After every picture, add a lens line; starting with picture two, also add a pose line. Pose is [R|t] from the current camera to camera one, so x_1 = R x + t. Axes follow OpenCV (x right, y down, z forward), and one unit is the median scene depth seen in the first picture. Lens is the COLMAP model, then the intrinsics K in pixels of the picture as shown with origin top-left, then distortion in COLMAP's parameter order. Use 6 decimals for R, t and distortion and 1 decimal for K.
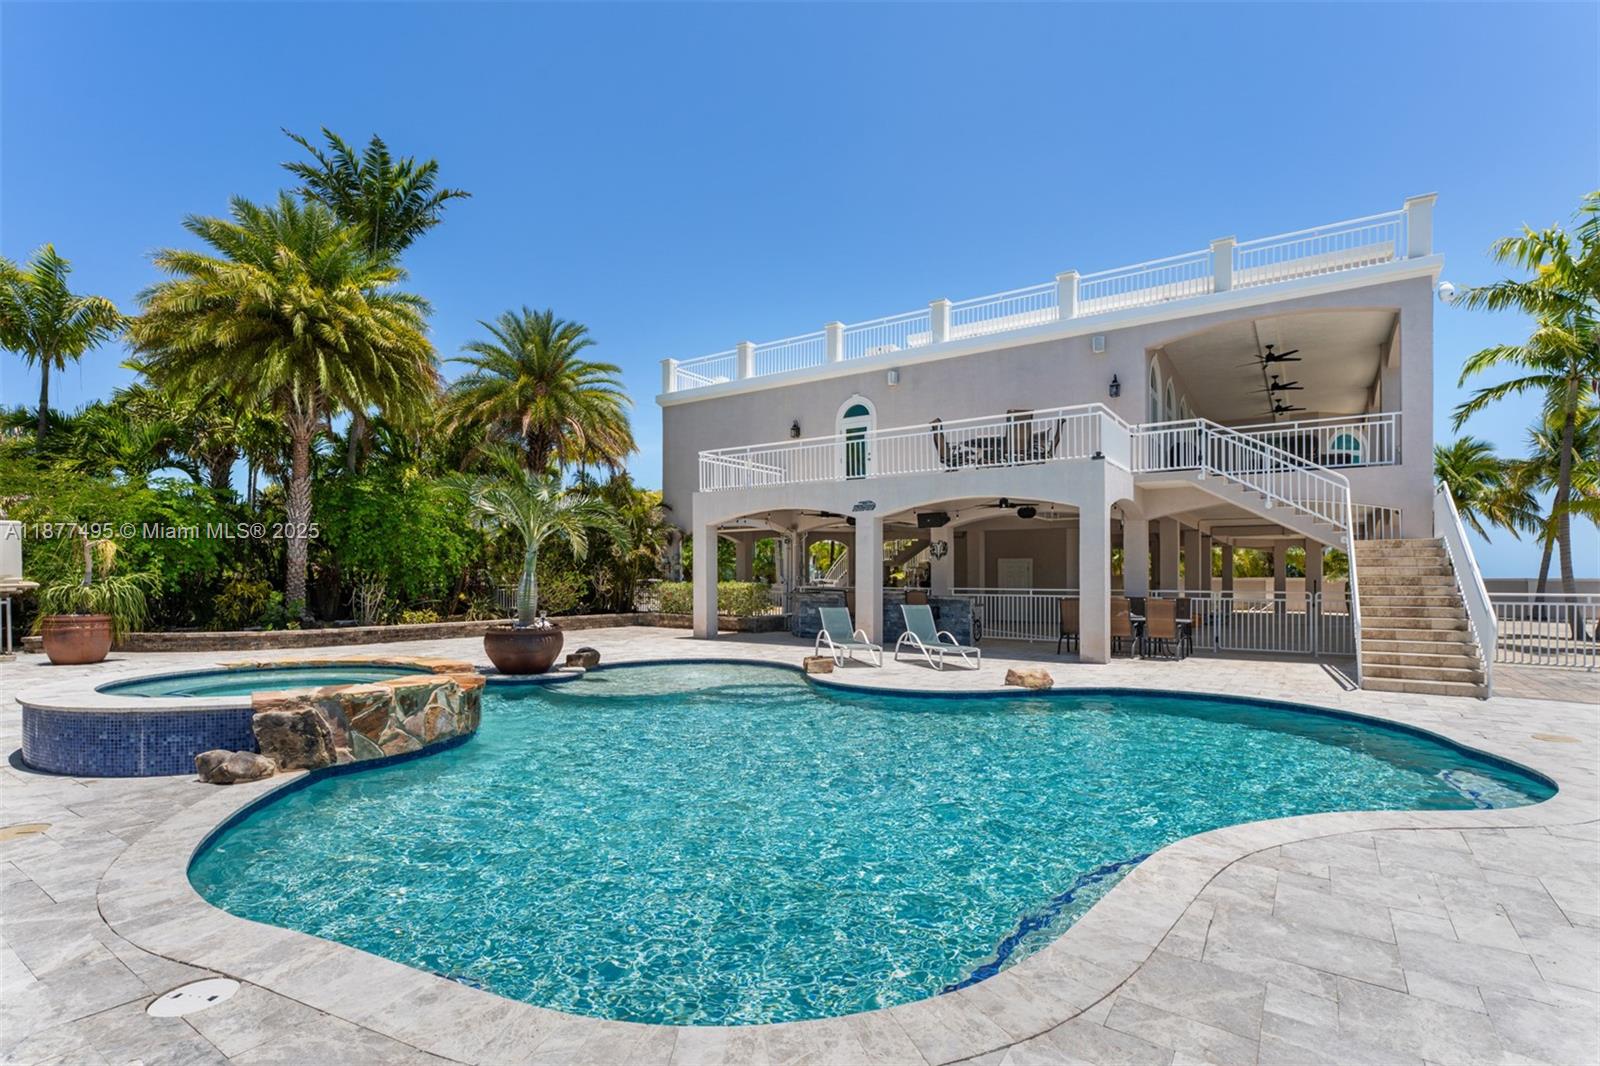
lens RADIAL K [[741.4, 0, 800.6], [0, 741.4, 538.8], [0, 0, 1]] dist [0.000376, 0.000578]
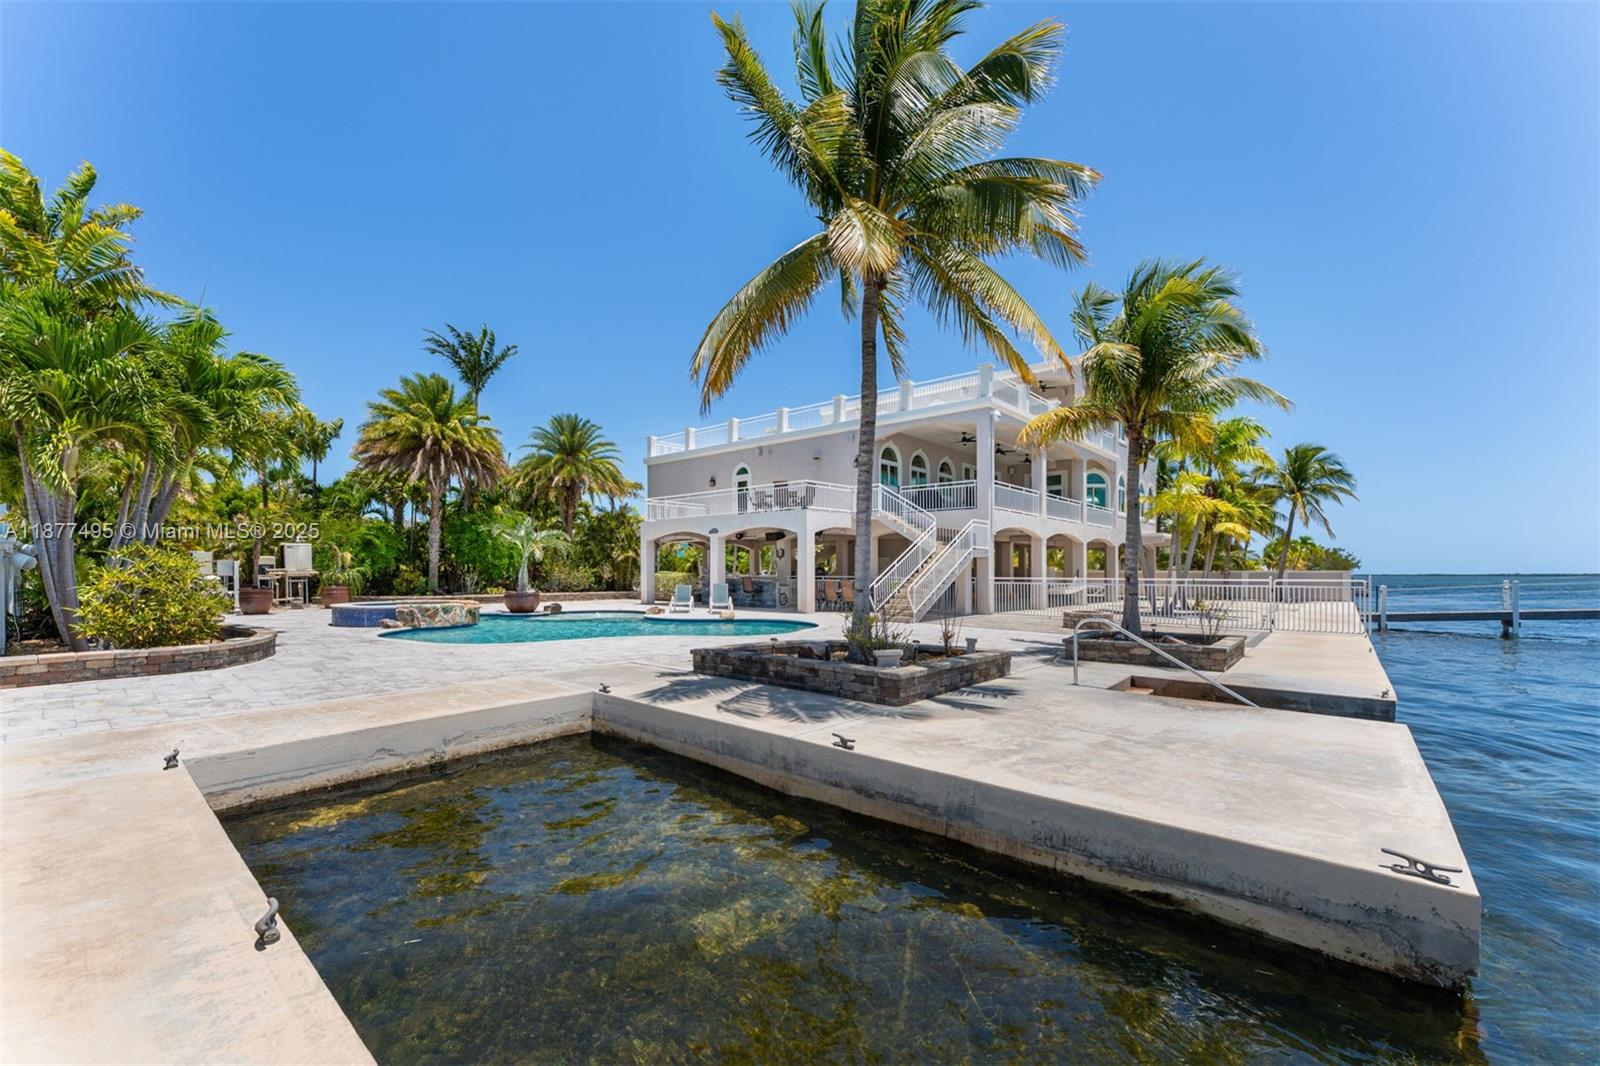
lens RADIAL K [[648.1, 0, 799.6], [0, 648.1, 542.4], [0, 0, 1]] dist [-0.000762, -0.000076]
pose [[0.992364, -0.006577, -0.123168, 0.461997], [0.007497, 0.999947, 0.007007, -0.023141], [0.123116, -0.007877, 0.992361, -0.539327]]
